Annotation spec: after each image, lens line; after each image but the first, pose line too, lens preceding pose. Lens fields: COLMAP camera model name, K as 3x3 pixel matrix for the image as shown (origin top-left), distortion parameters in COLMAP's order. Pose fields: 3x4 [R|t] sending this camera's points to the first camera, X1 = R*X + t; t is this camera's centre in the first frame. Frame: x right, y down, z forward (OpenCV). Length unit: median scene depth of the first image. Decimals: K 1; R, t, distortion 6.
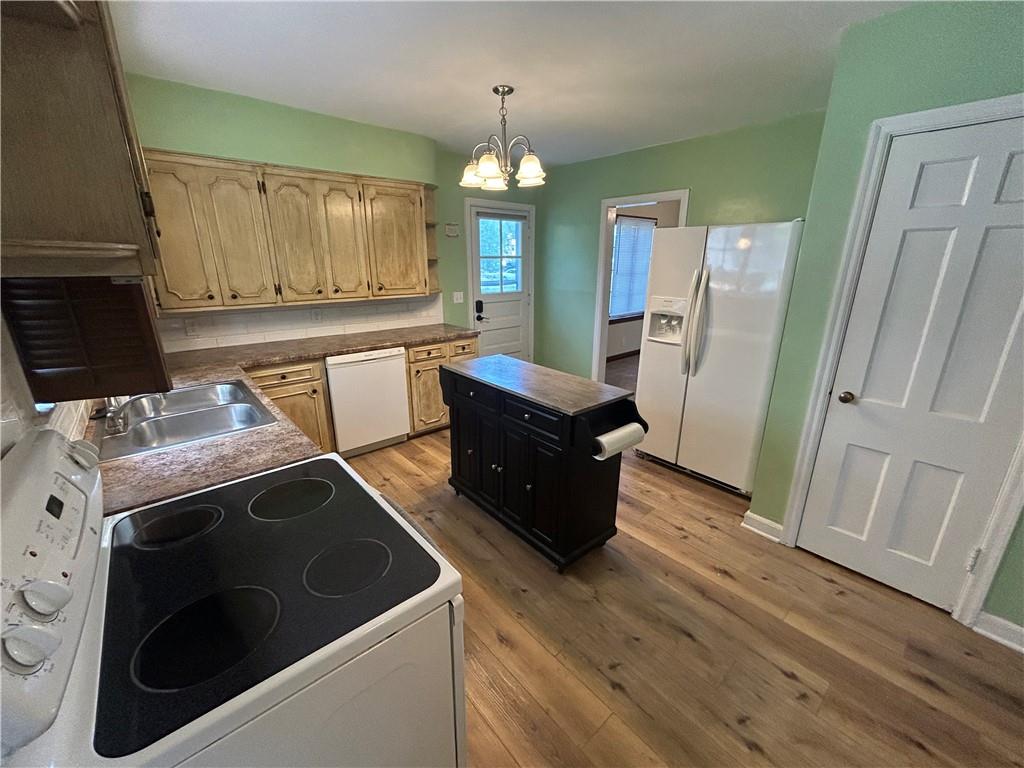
lens RADIAL K [[413.9, 0, 512.0], [0, 413.9, 384.0], [0, 0, 1]] dist [-0.000948, 0.002200]
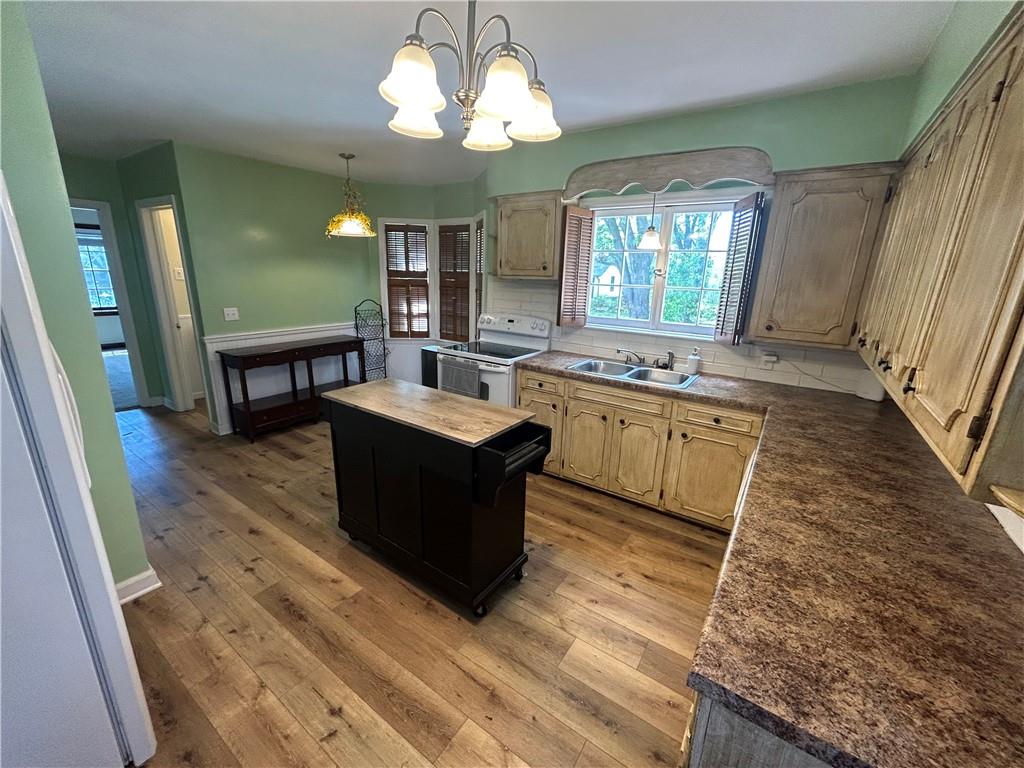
lens RADIAL K [[413.9, 0, 512.0], [0, 413.9, 384.0], [0, 0, 1]] dist [-0.000948, 0.002200]
pose [[-0.966372, 0.038520, -0.254245, 0.055908], [-0.103356, 0.847153, 0.521199, -0.393255], [0.235461, 0.529950, -0.814684, 1.266289]]
